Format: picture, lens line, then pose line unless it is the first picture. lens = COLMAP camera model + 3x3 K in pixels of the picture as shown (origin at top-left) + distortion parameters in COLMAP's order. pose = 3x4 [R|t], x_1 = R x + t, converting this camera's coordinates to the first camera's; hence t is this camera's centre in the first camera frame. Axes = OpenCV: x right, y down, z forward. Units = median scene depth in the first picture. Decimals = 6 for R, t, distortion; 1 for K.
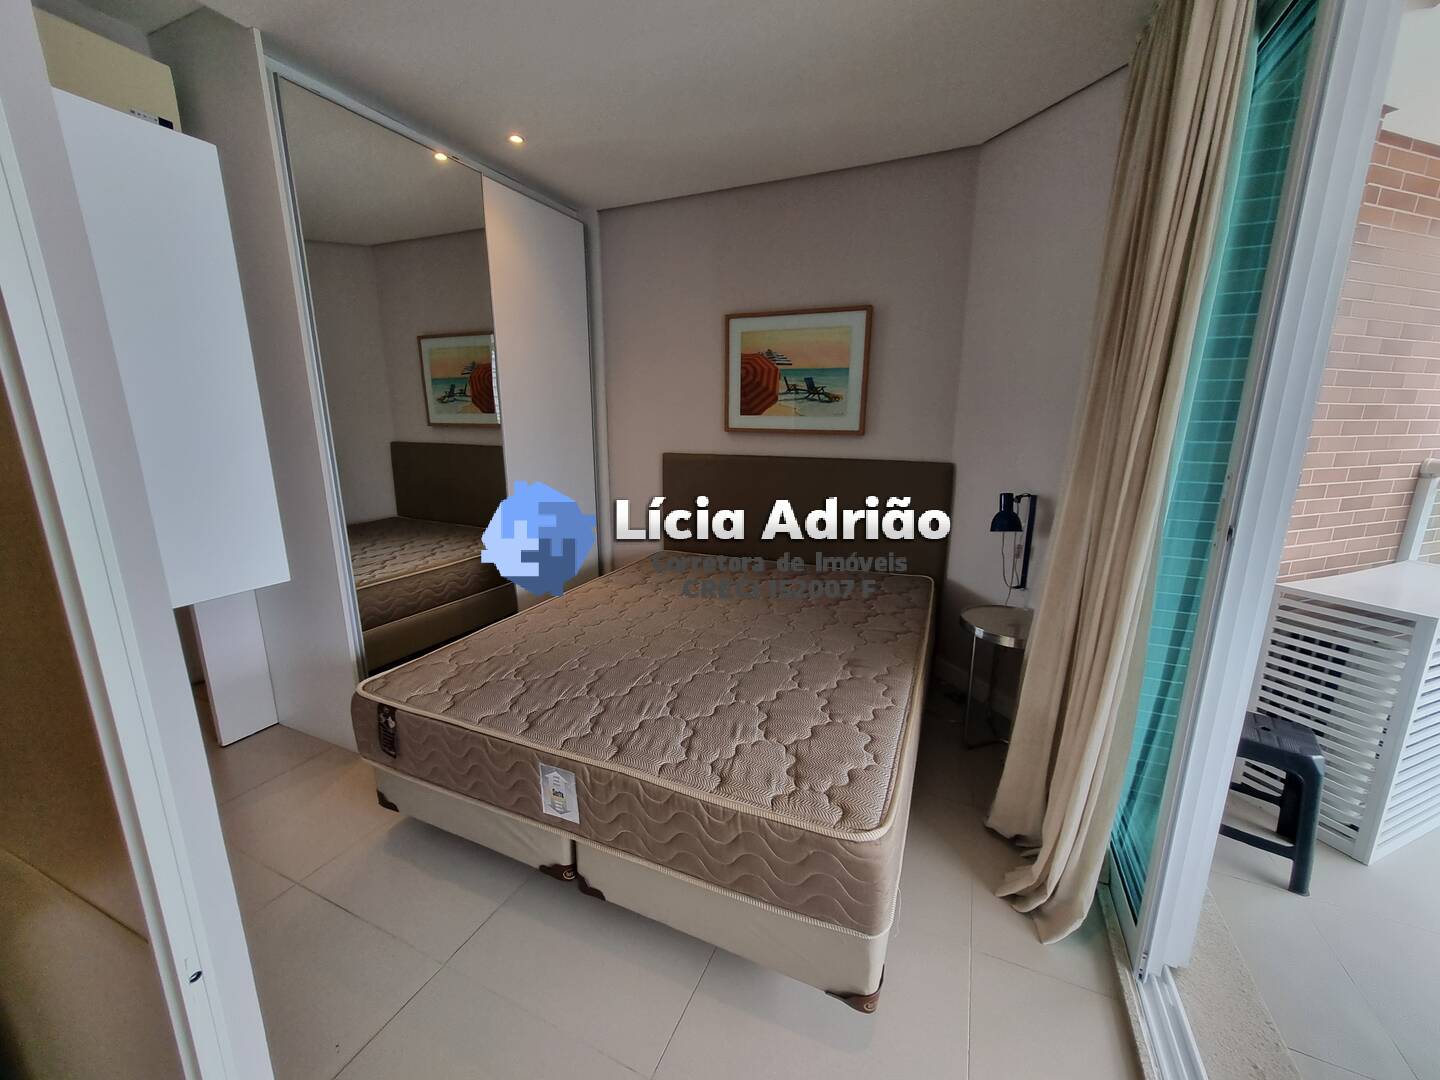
lens RADIAL K [[564.5, 0, 714.0], [0, 564.5, 542.0], [0, 0, 1]] dist [0.005486, -0.000469]
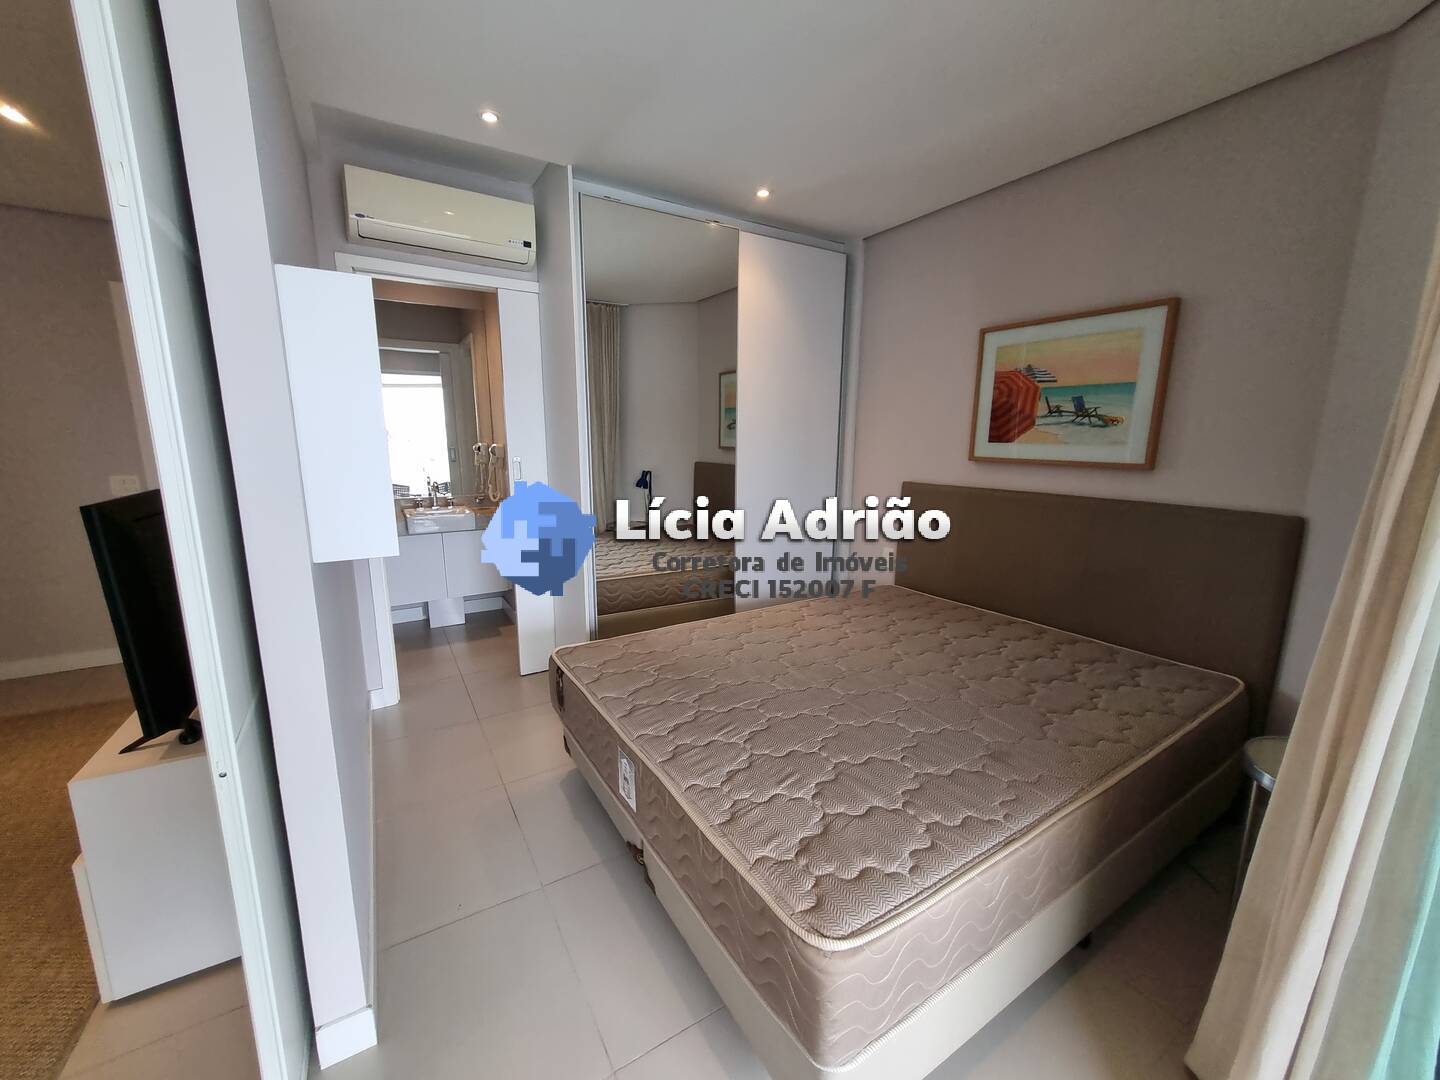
lens RADIAL K [[563.5, 0, 711.6], [0, 563.5, 544.2], [0, 0, 1]] dist [0.002563, -0.000252]
pose [[0.824921, 0.108781, -0.554681, 0.206701], [-0.128868, 0.991658, 0.002827, -0.019364], [0.550361, 0.069149, 0.832058, 0.064817]]
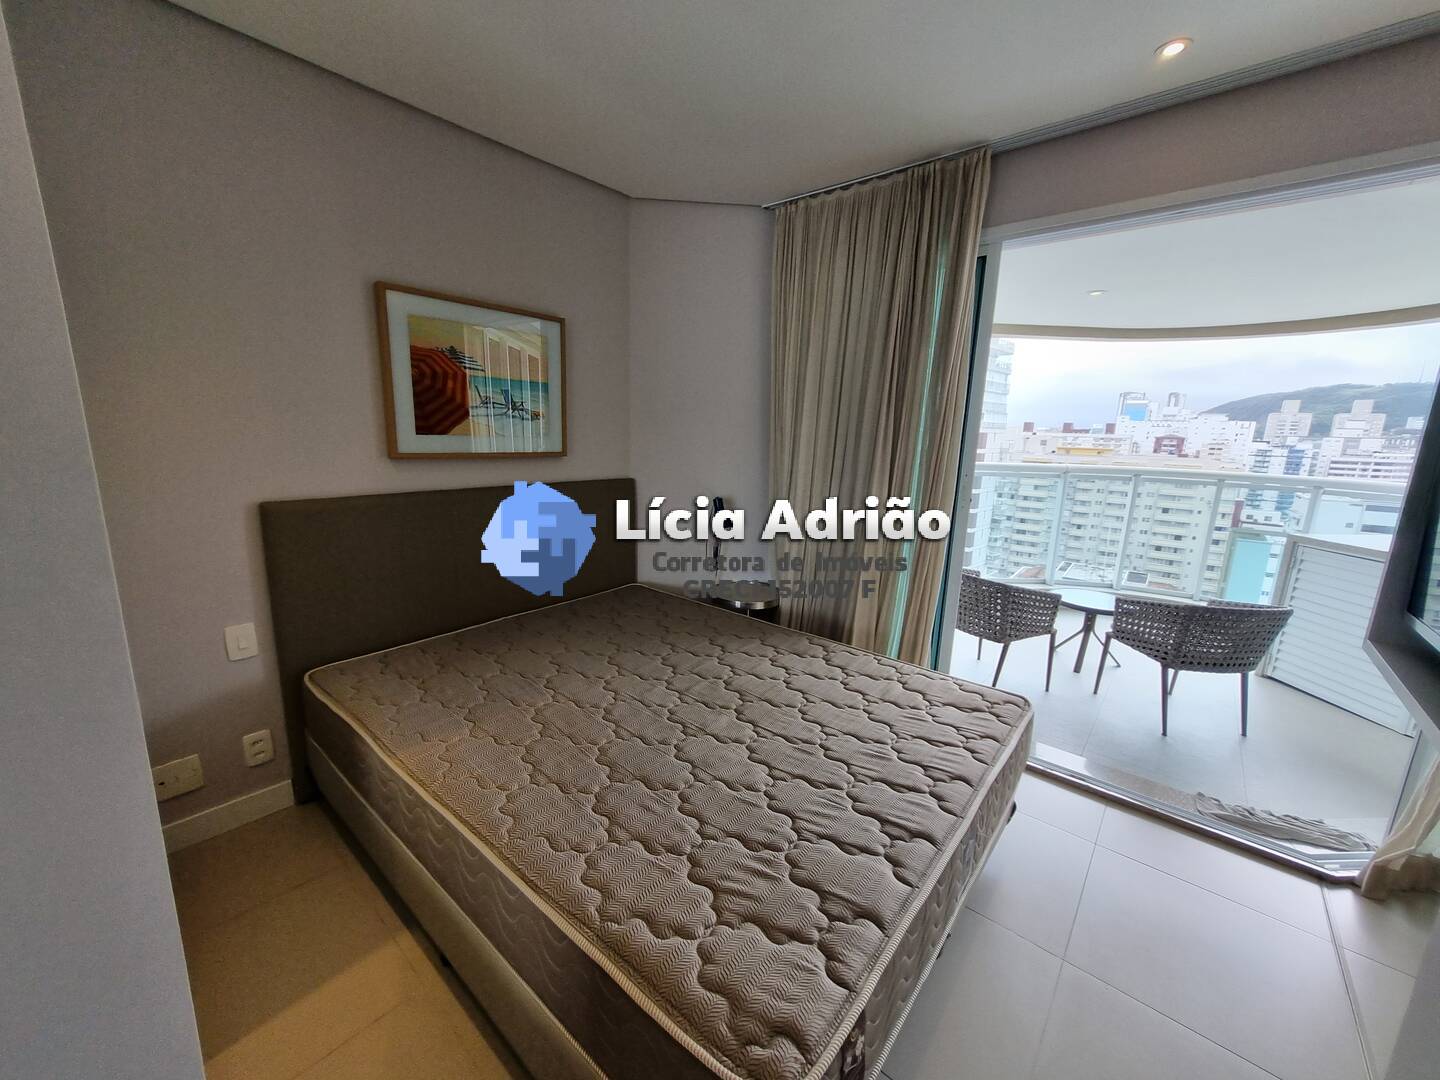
lens RADIAL K [[564.5, 0, 714.0], [0, 564.5, 542.0], [0, 0, 1]] dist [0.005486, -0.000469]
pose [[0.280593, -0.190608, 0.940710, -0.565612], [0.180870, 0.973025, 0.143206, -0.138830], [-0.942631, 0.129963, 0.307499, 0.493048]]
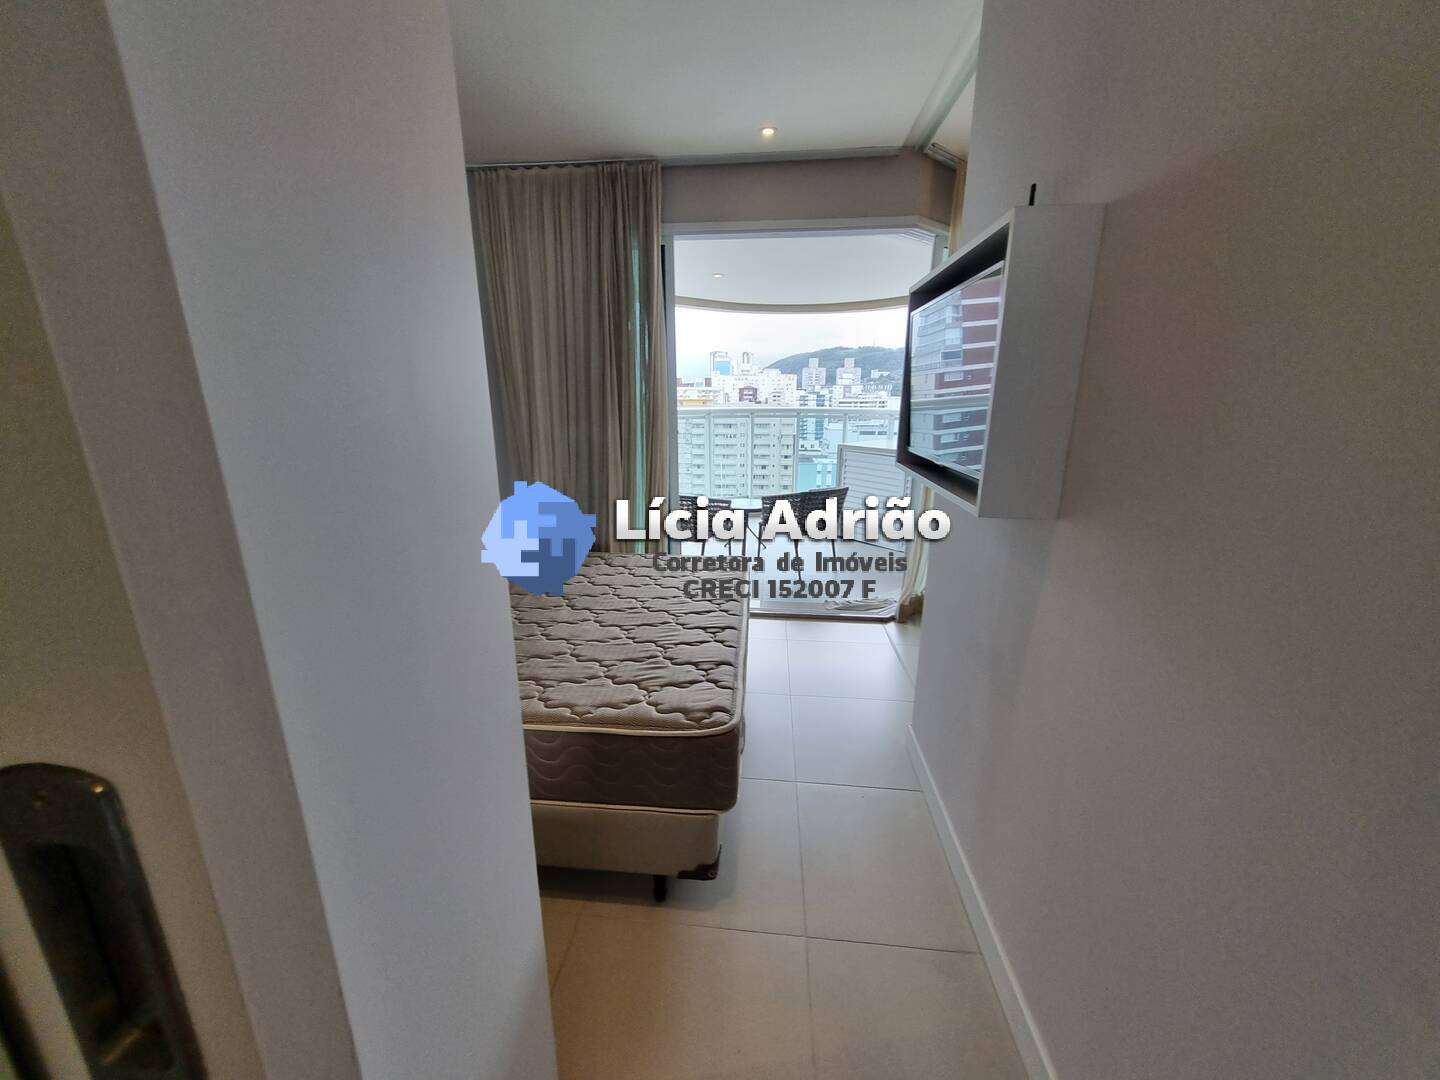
lens RADIAL K [[564.5, 0, 714.0], [0, 564.5, 542.0], [0, 0, 1]] dist [0.005486, -0.000469]
pose [[-0.322345, -0.251578, 0.912580, -0.586531], [0.203620, 0.923044, 0.326386, -0.141209], [-0.924464, 0.291028, -0.246312, 0.510691]]
